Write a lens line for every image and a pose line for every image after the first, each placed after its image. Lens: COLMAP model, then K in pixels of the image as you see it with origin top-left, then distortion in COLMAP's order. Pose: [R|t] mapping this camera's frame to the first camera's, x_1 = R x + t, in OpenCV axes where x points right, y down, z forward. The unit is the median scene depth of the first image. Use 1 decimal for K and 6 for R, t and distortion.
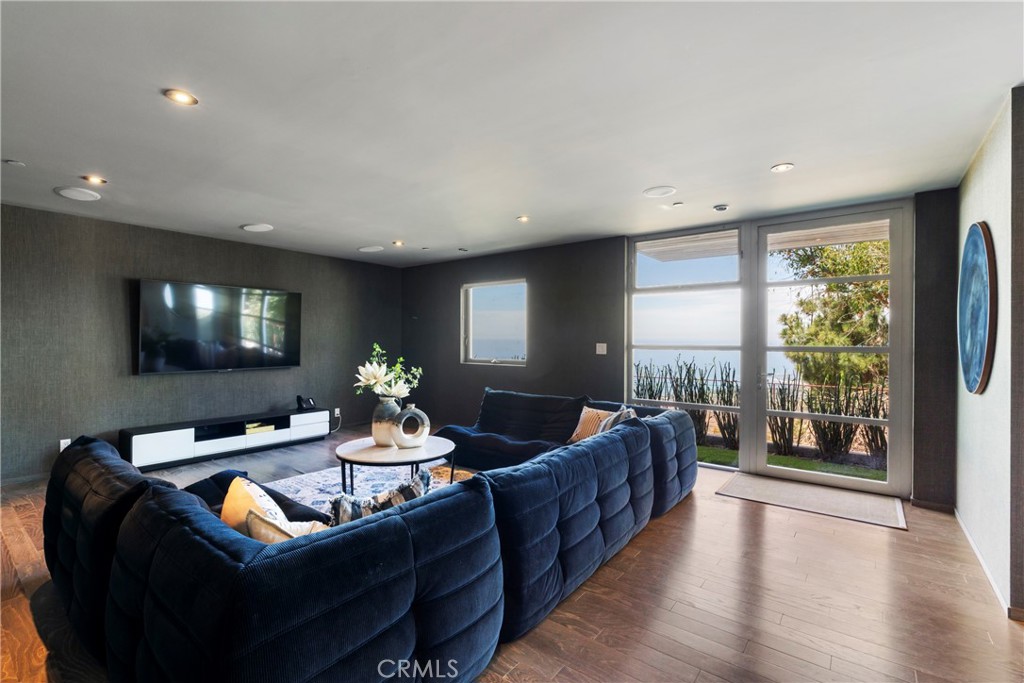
lens RADIAL K [[466.8, 0, 514.3], [0, 466.8, 340.5], [0, 0, 1]] dist [-0.000594, 0.000485]
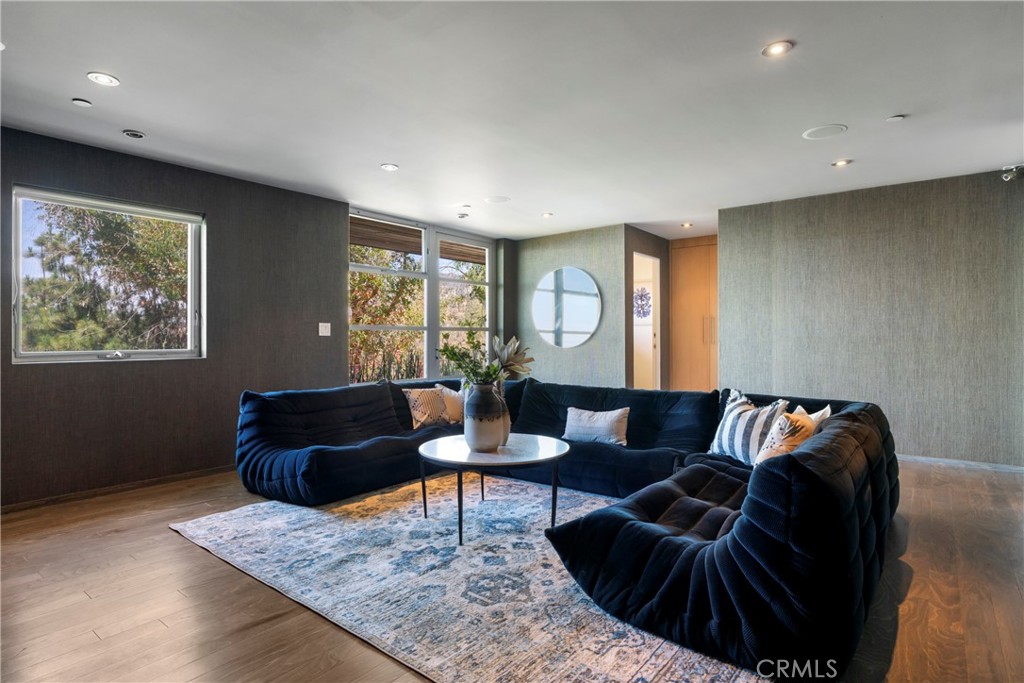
lens RADIAL K [[533.3, 0, 512.1], [0, 533.3, 336.9], [0, 0, 1]] dist [0.000048, 0.000087]
pose [[0.004821, -0.007445, 0.999961, -1.087758], [0.005210, 0.999959, 0.007420, 0.036254], [-0.999975, 0.005174, 0.004860, 0.923734]]
